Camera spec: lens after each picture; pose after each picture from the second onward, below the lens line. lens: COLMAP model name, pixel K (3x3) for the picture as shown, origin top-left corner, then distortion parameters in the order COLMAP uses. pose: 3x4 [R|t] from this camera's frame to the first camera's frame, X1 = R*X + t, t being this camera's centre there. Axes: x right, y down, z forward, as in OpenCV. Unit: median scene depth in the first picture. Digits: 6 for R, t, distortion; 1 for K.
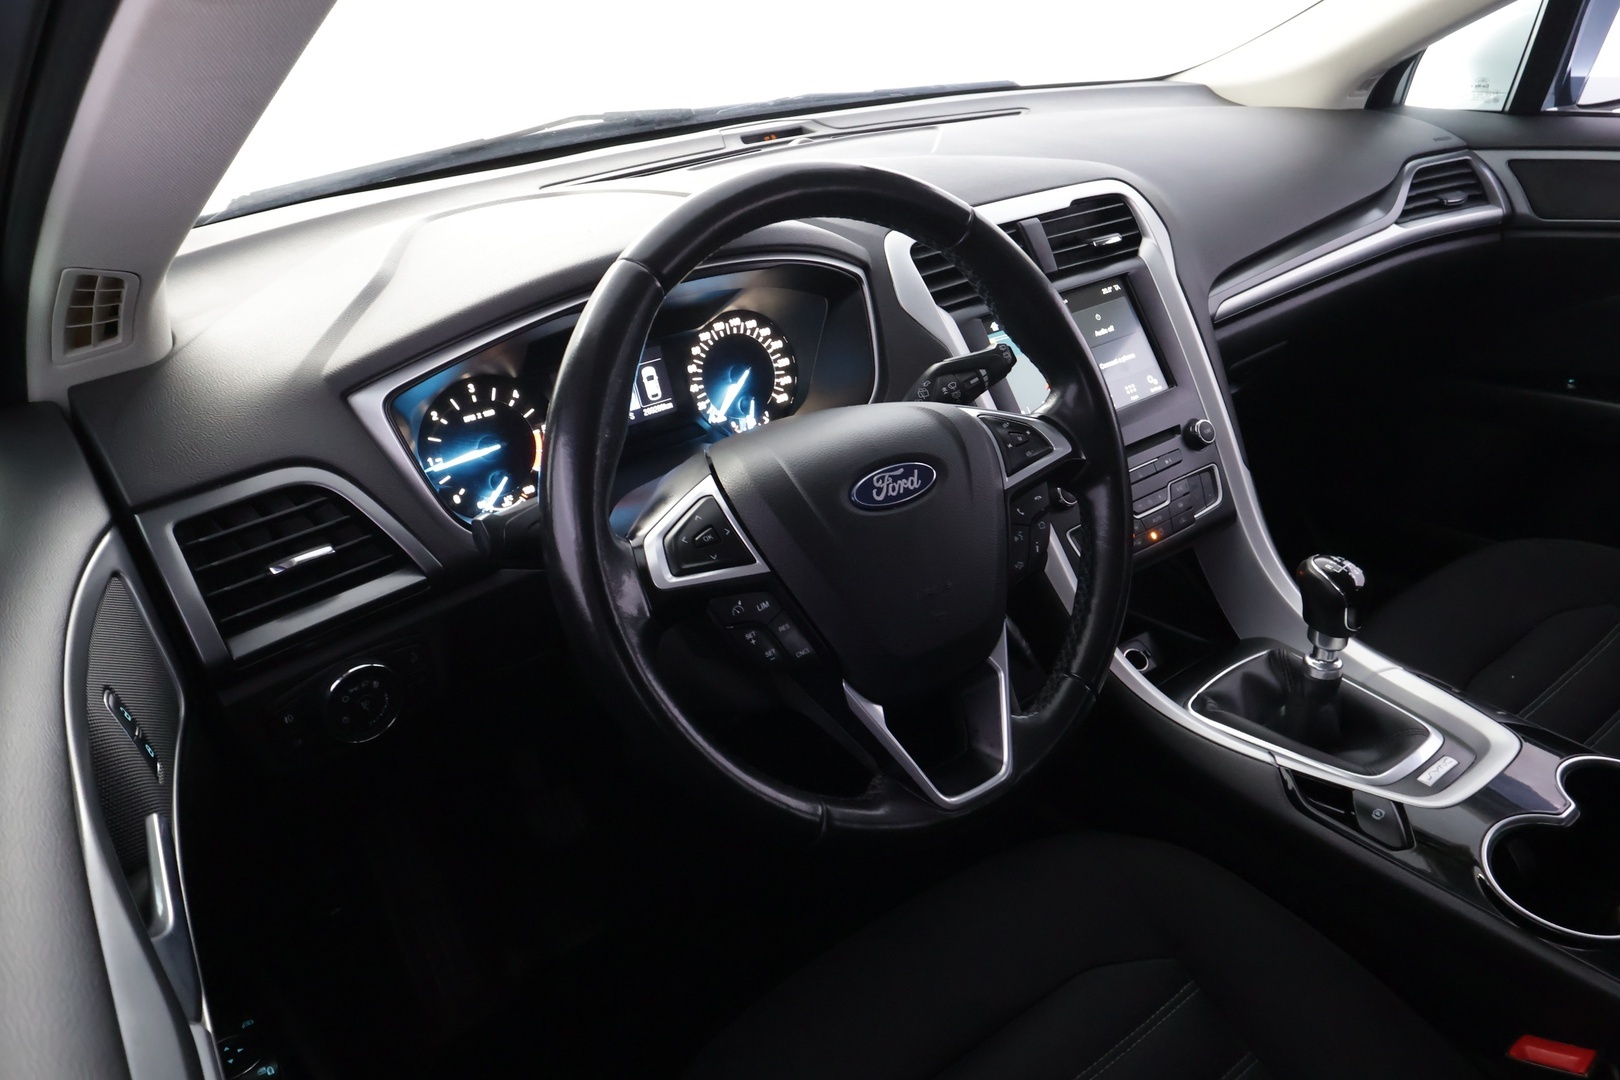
lens RADIAL K [[1121.3, 0, 810.0], [0, 1121.3, 540.0], [0, 0, 1]] dist [-0.031459, -0.001693]
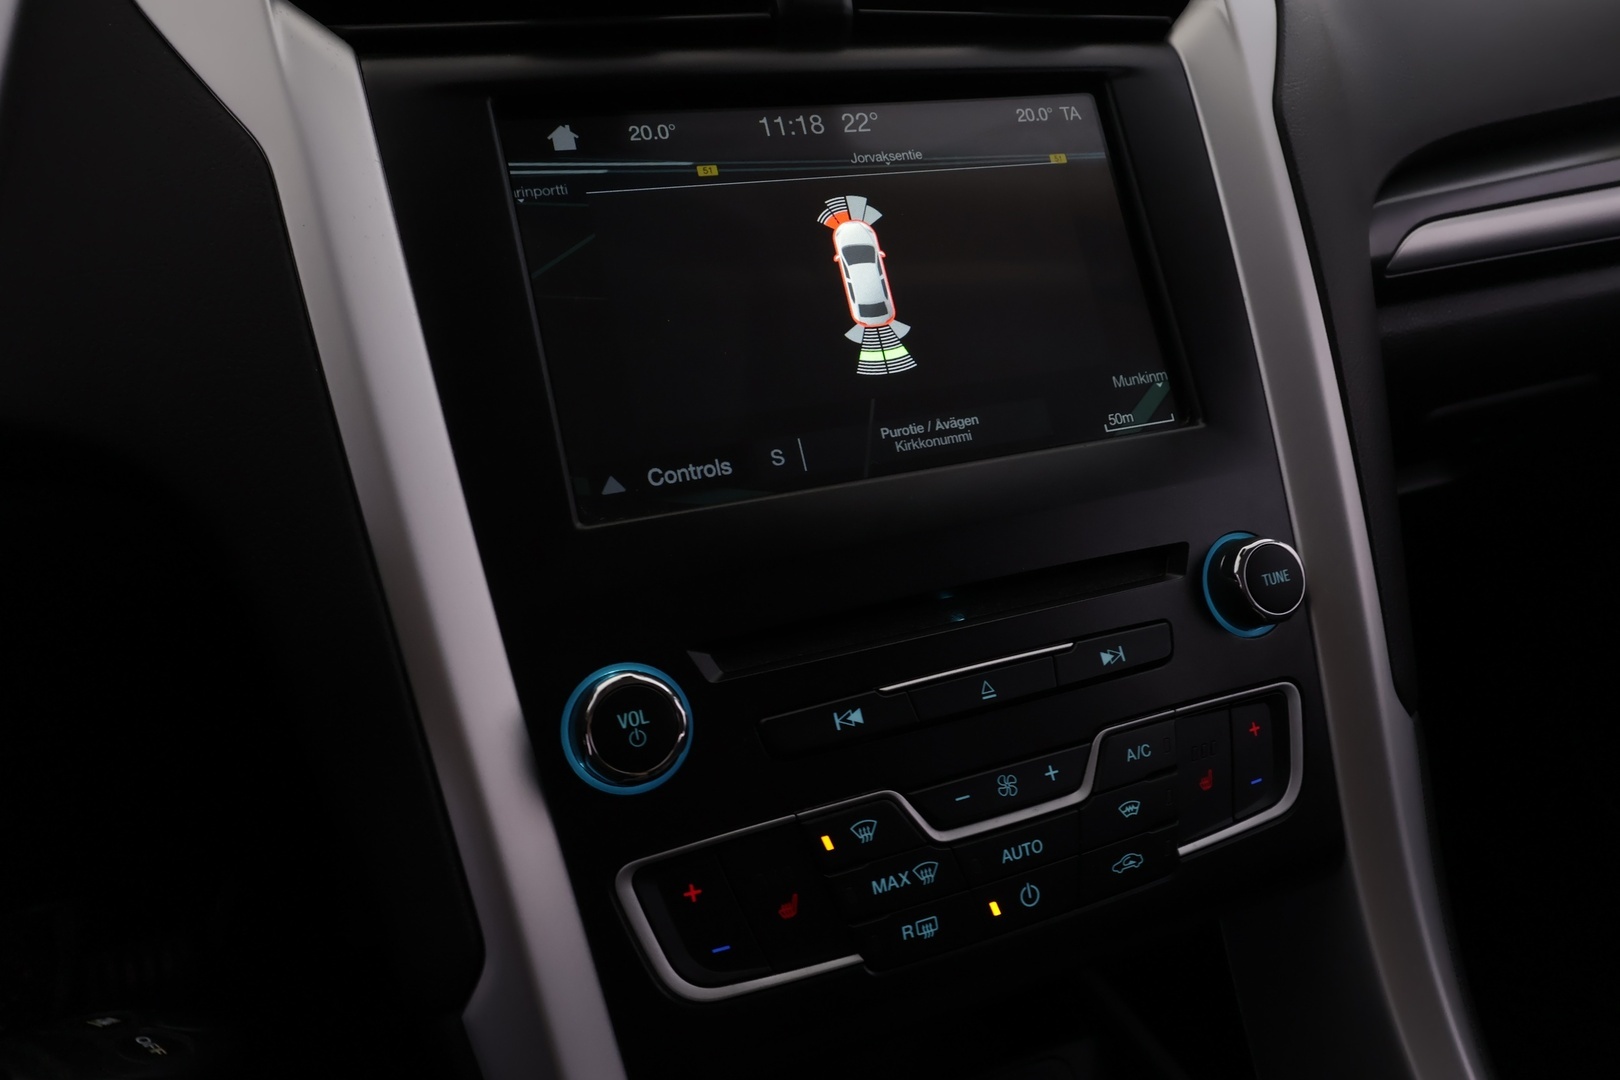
lens RADIAL K [[1121.3, 0, 810.0], [0, 1121.3, 540.0], [0, 0, 1]] dist [-0.031459, -0.001693]
pose [[0.970967, 0.166243, -0.172007, 0.277050], [-0.171530, 0.985045, -0.016238, -0.079671], [0.166735, 0.045271, 0.984962, 0.663227]]
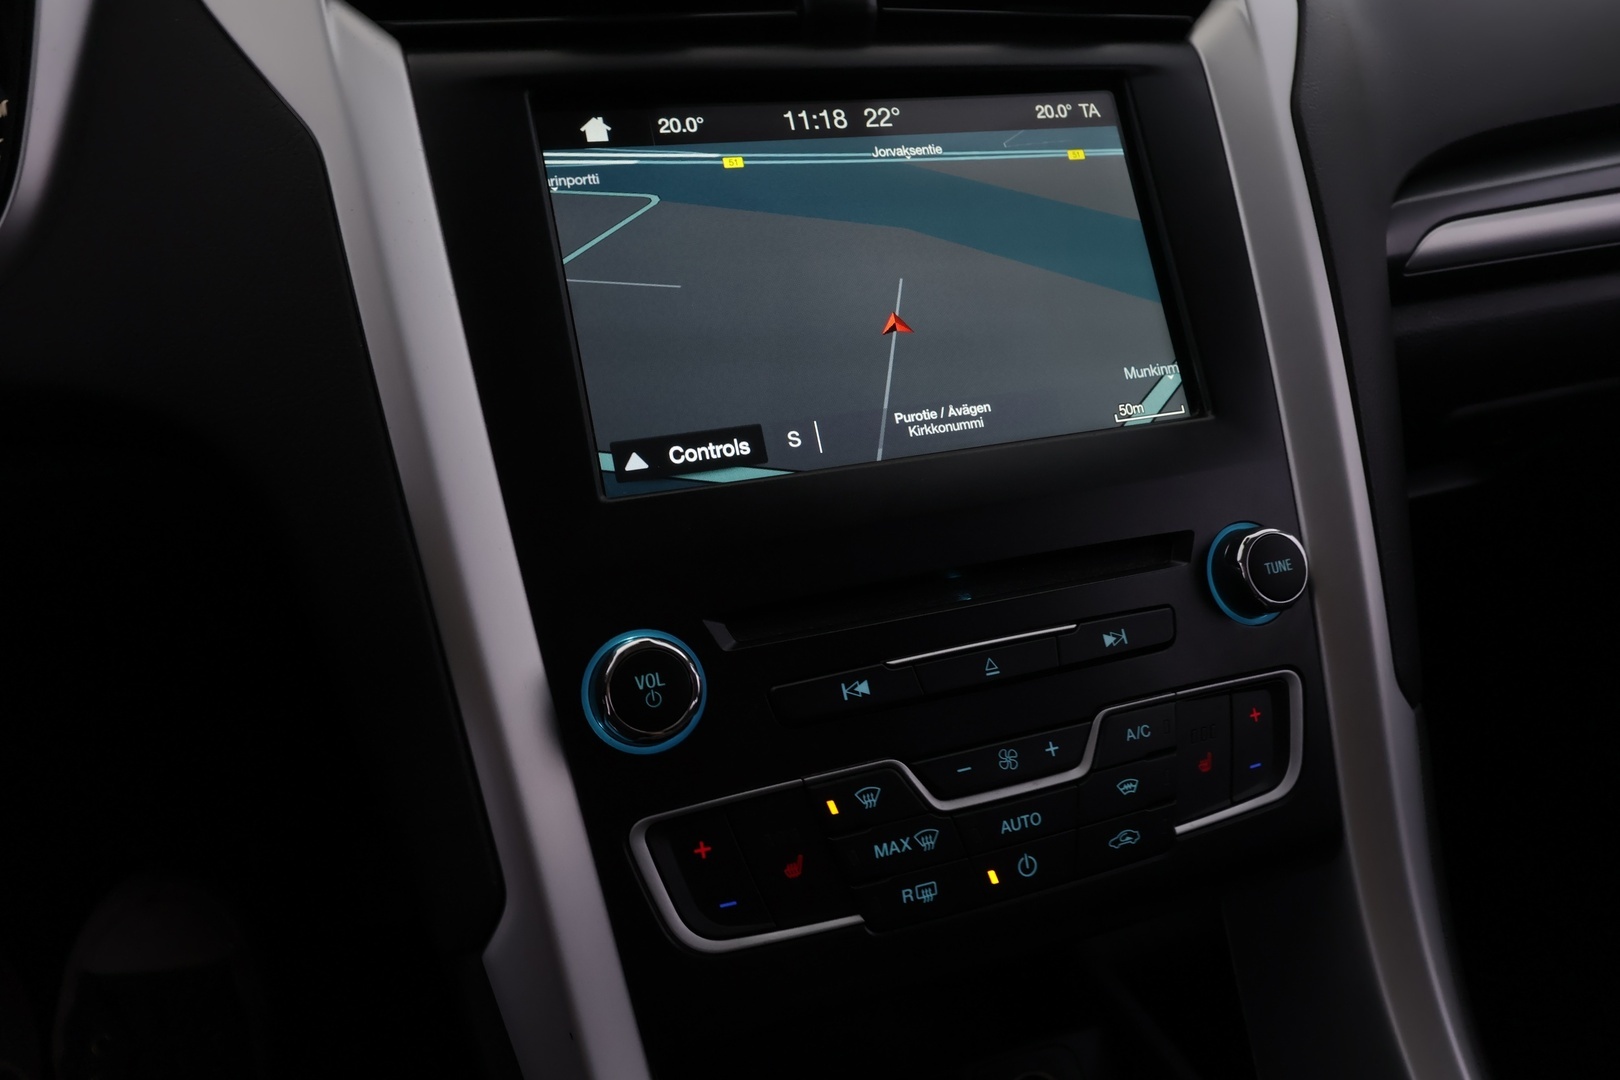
lens RADIAL K [[1132.4, 0, 798.5], [0, 1132.4, 542.1], [0, 0, 1]] dist [-0.032973, 0.000977]
pose [[0.960476, 0.188490, -0.204836, 0.284119], [-0.193705, 0.981044, -0.005528, -0.075369], [0.199912, 0.044988, 0.978781, 0.649876]]
